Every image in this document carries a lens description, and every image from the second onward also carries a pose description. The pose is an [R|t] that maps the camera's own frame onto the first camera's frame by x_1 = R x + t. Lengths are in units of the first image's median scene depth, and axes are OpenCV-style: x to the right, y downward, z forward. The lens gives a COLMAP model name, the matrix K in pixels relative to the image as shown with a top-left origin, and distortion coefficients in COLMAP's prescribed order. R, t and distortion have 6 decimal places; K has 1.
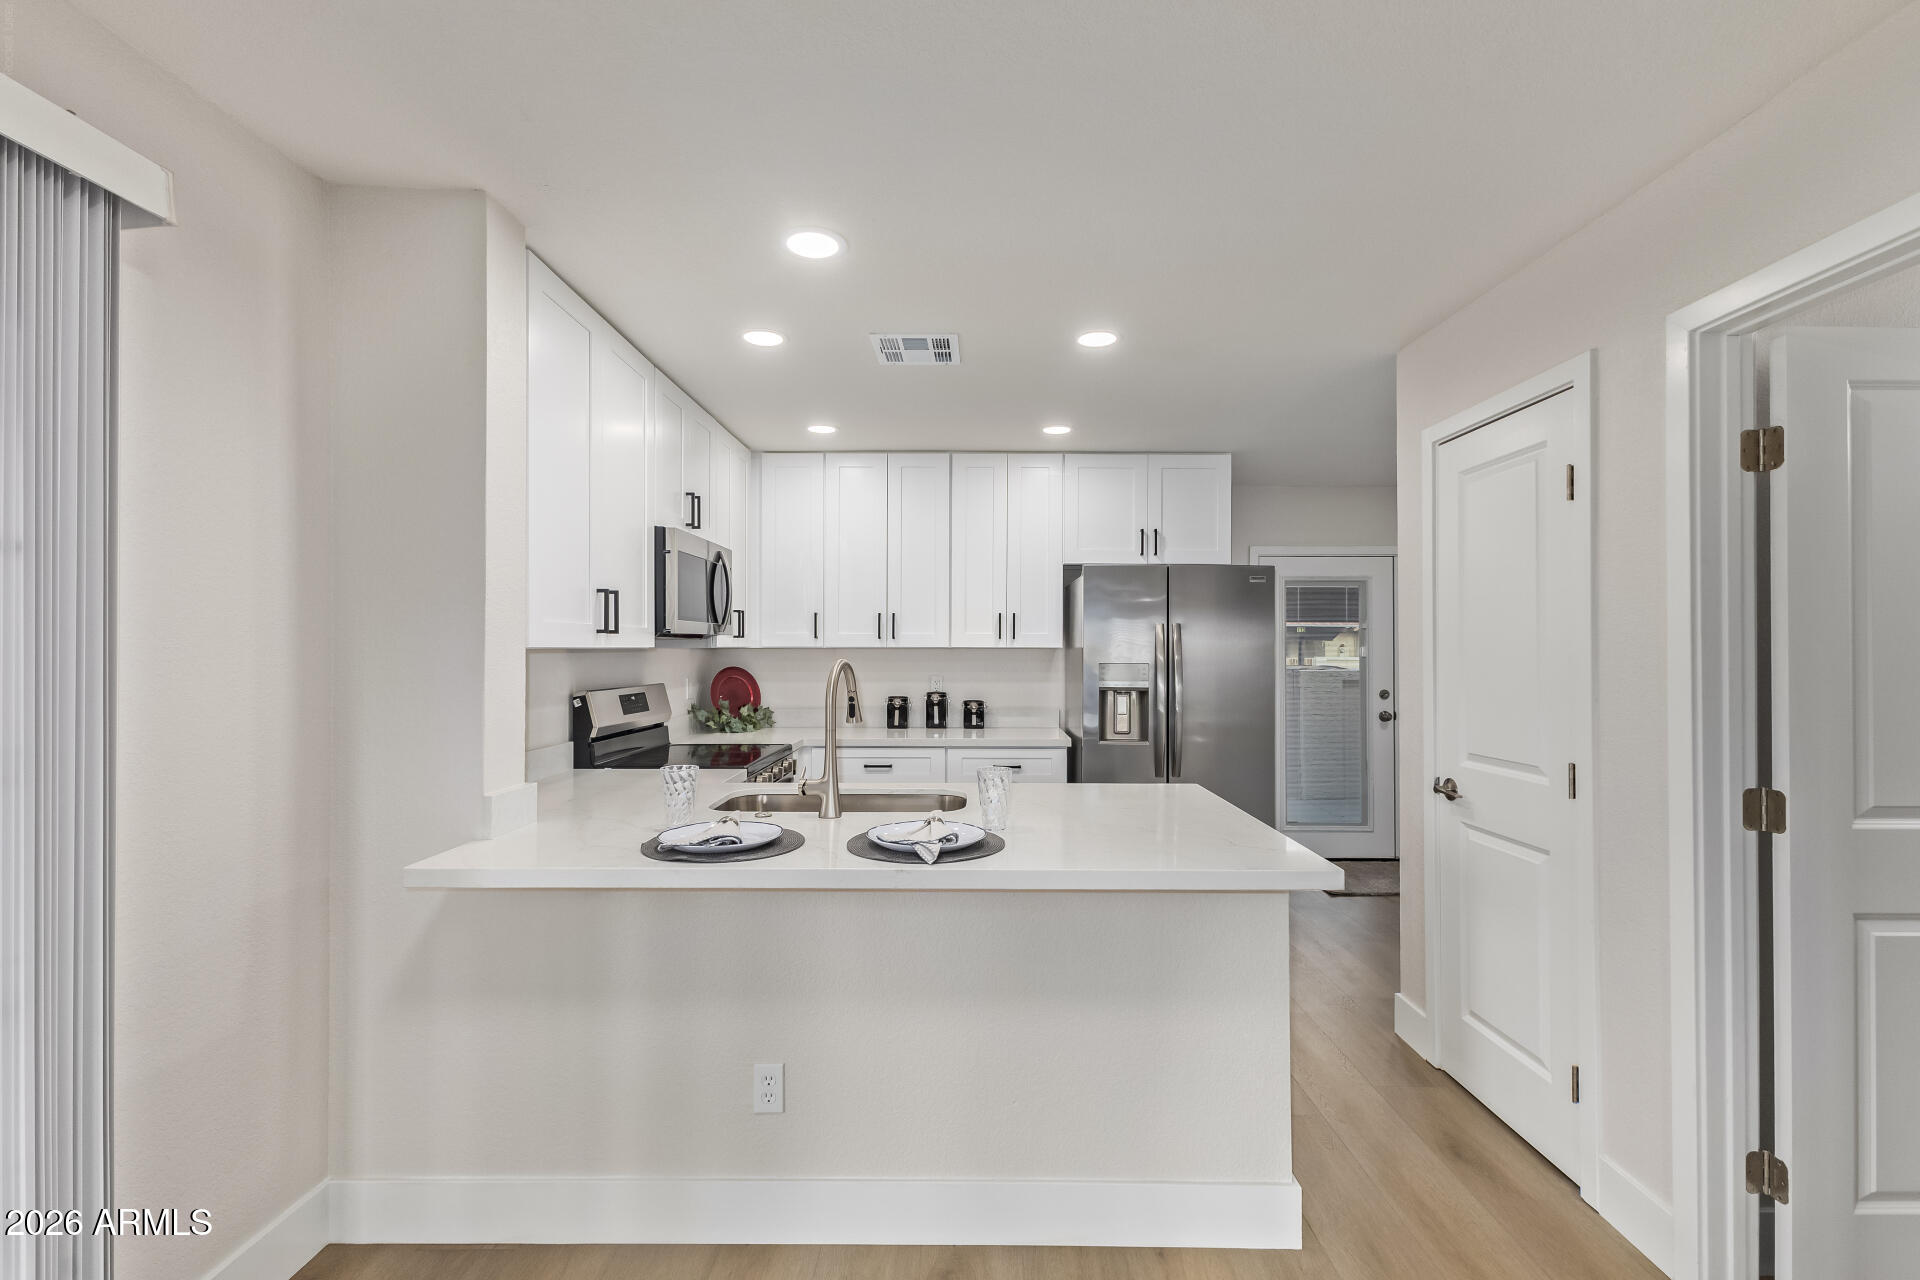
lens RADIAL K [[825.9, 0, 975.8], [0, 825.9, 648.9], [0, 0, 1]] dist [0.016425, -0.000020]
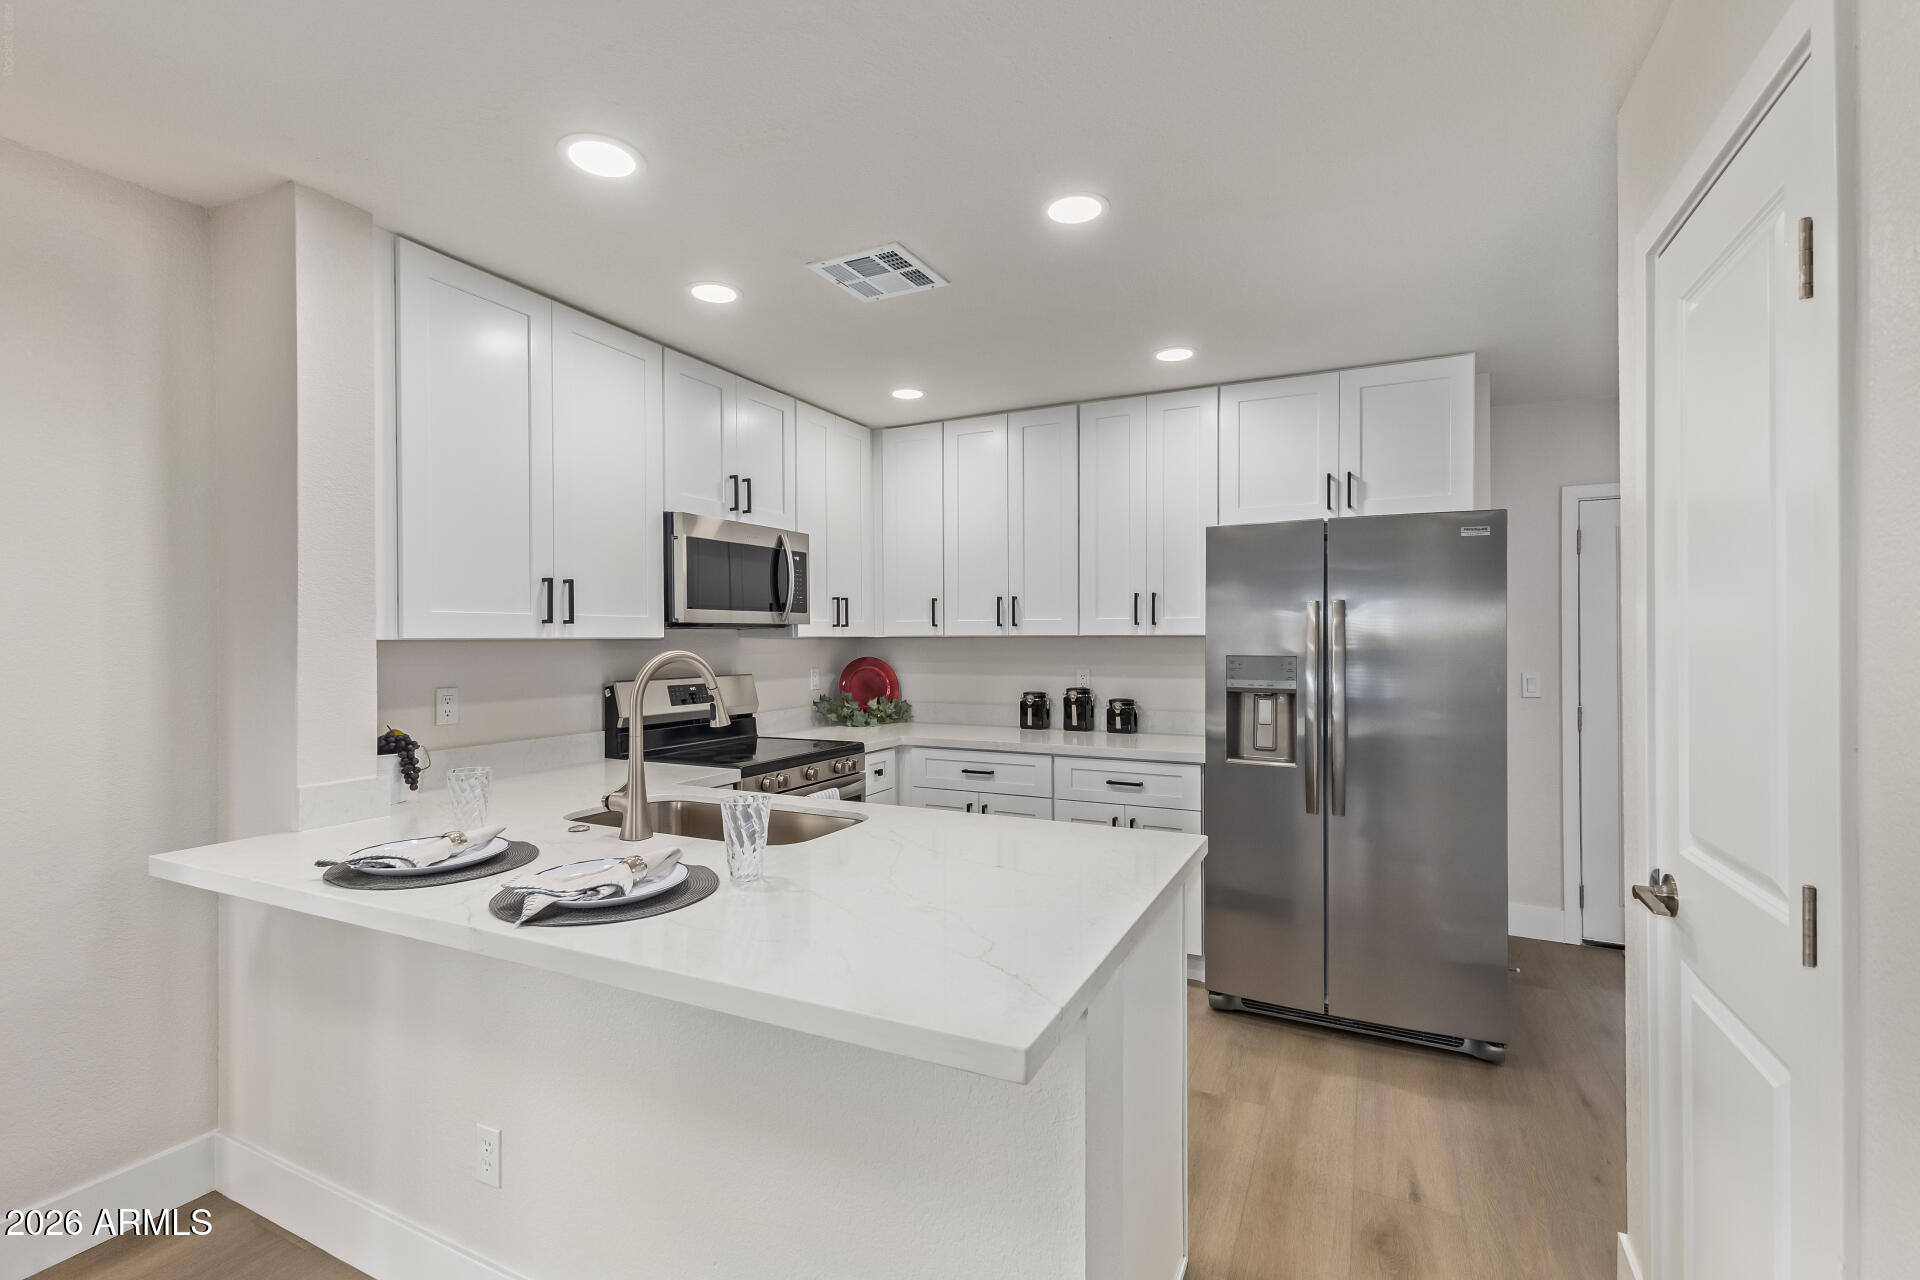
lens RADIAL K [[835.4, 0, 967.3], [0, 835.4, 641.1], [0, 0, 1]] dist [0.012947, 0.000054]
pose [[0.898141, -0.002806, -0.439699, 0.260728], [0.004376, 0.999987, 0.002558, 0.001216], [0.439686, -0.004222, 0.898141, 0.201403]]
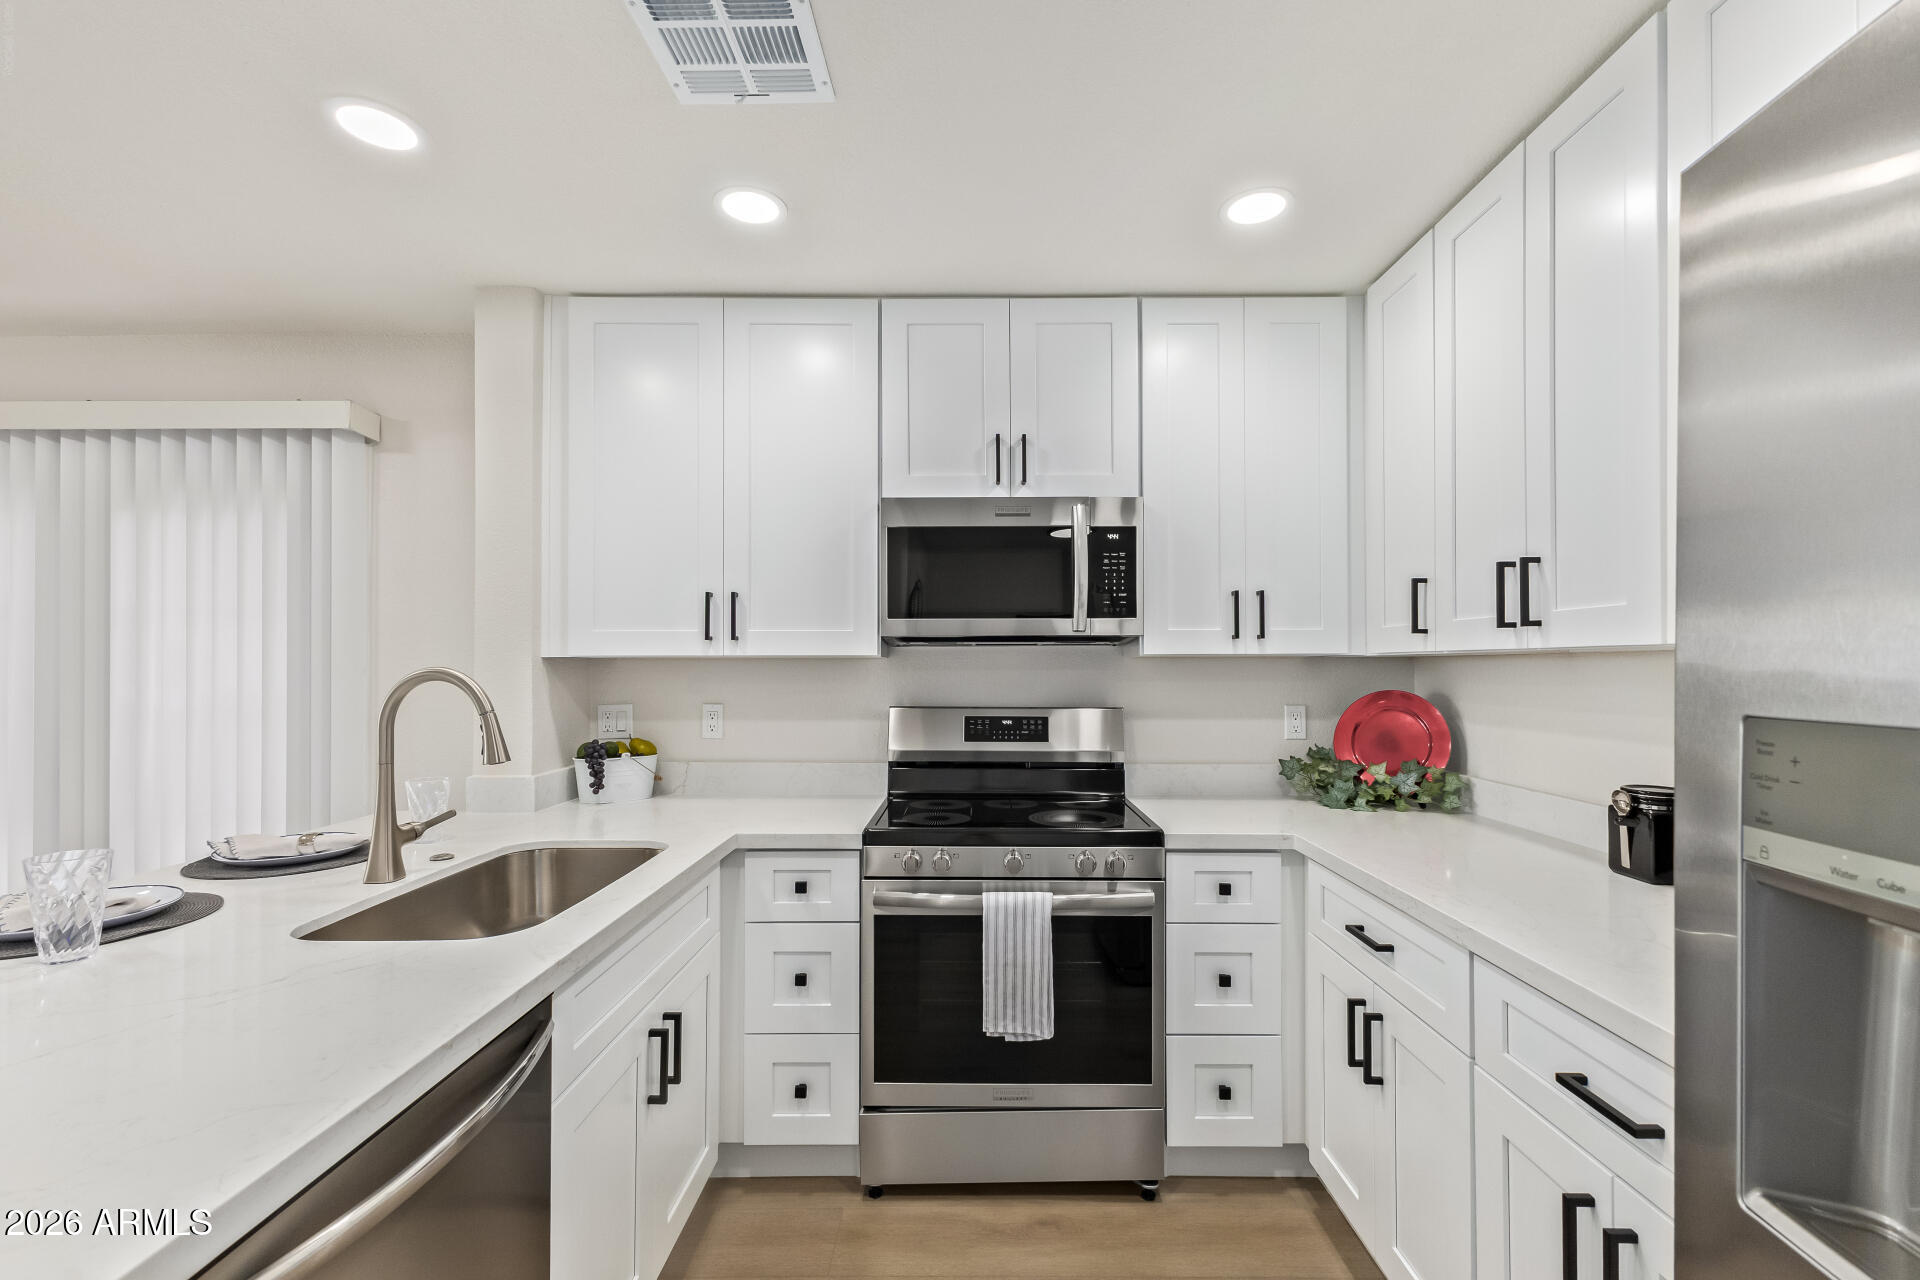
lens RADIAL K [[856.1, 0, 966.5], [0, 856.1, 660.8], [0, 0, 1]] dist [0.000392, 0.000033]
pose [[-0.001581, -0.003038, -0.999994, 0.308731], [0.000751, 0.999995, -0.003040, 0.004576], [0.999998, -0.000756, -0.001579, 0.802176]]
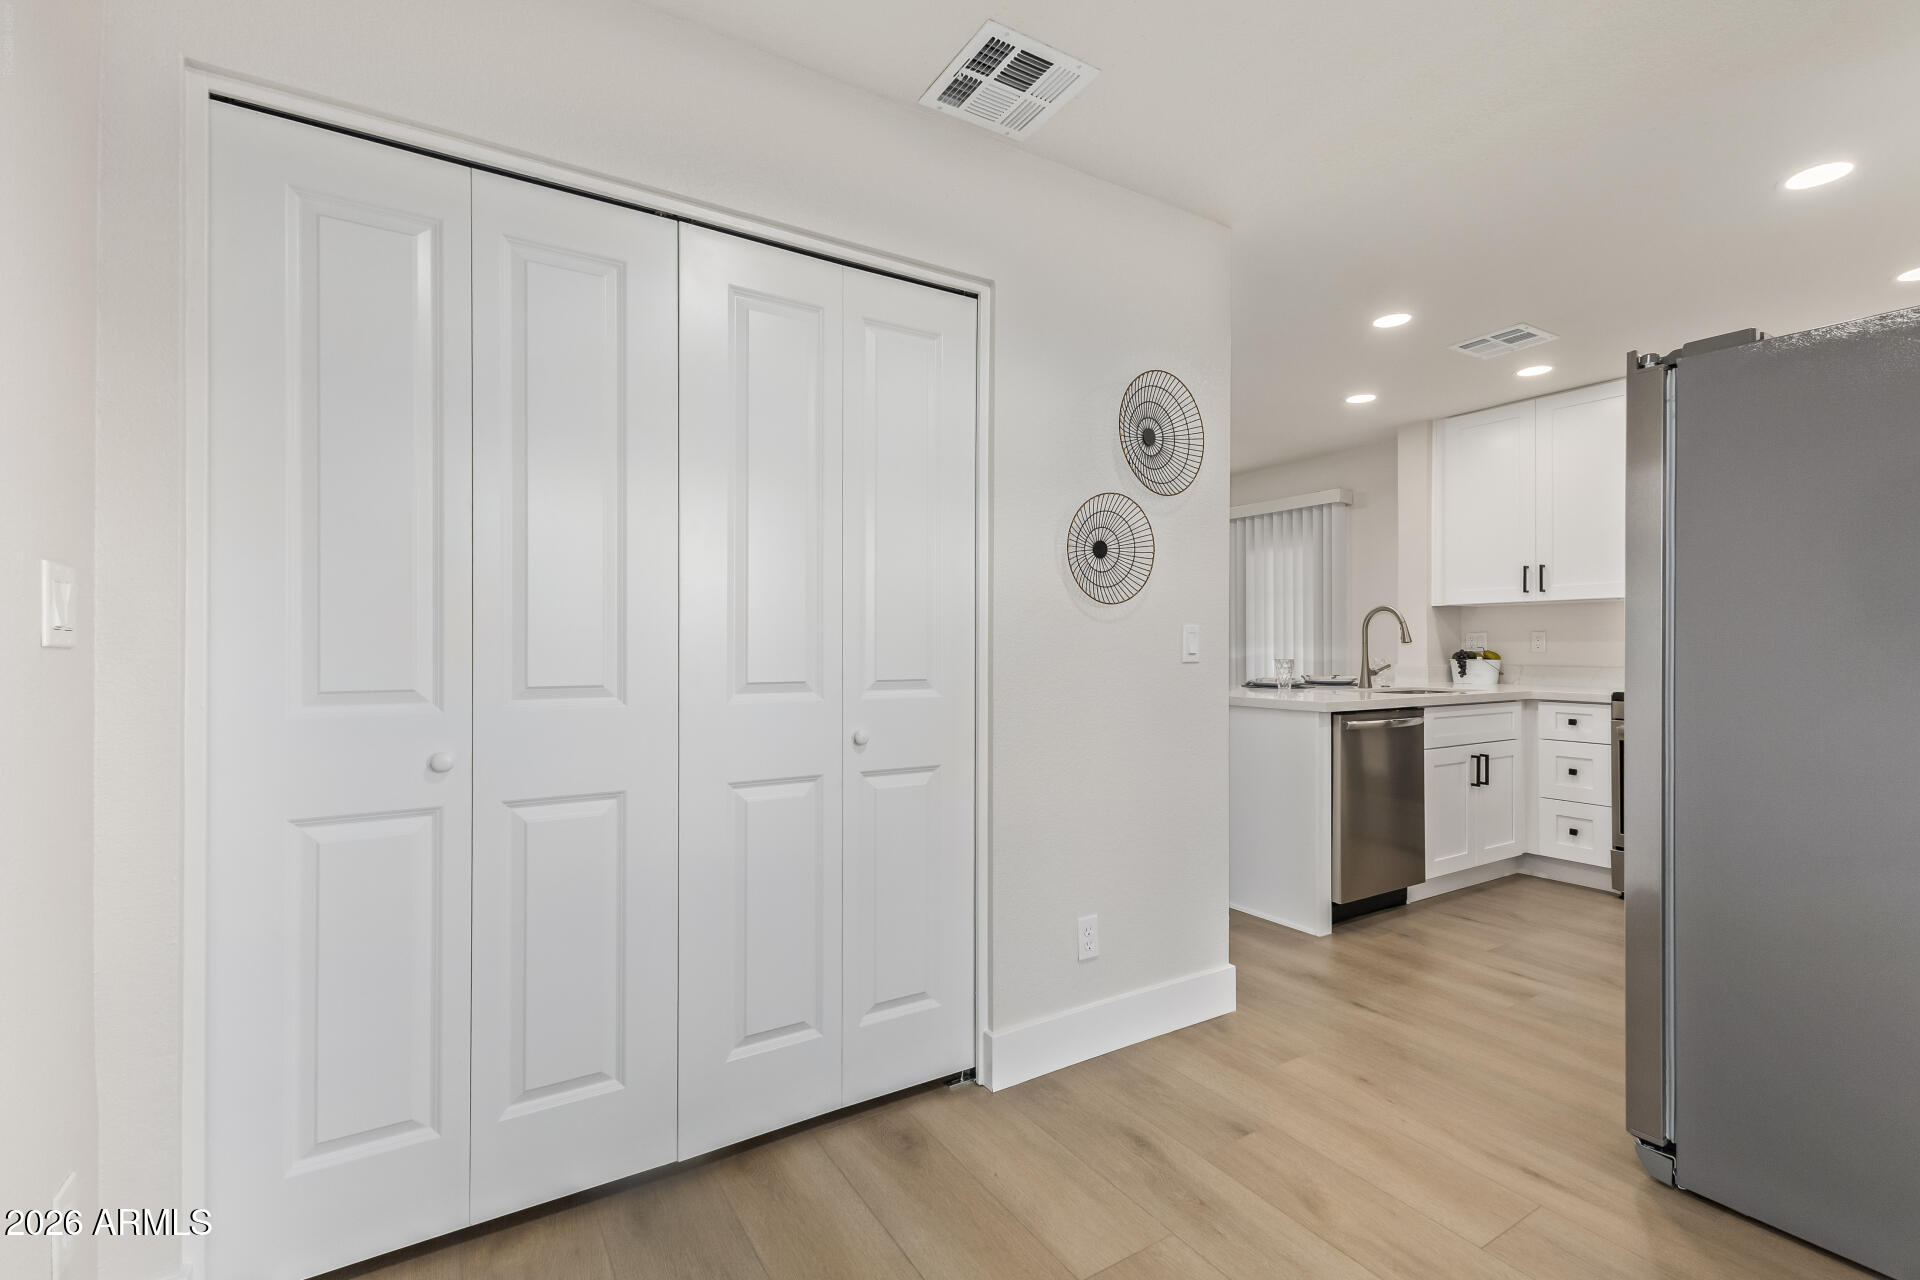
lens RADIAL K [[835.4, 0, 967.3], [0, 835.4, 641.1], [0, 0, 1]] dist [0.012947, 0.000054]
pose [[-0.840651, 0.001511, -0.541575, 0.871738], [0.003936, 0.999987, -0.003319, 0.049932], [0.541563, -0.004921, -0.840646, 1.127267]]
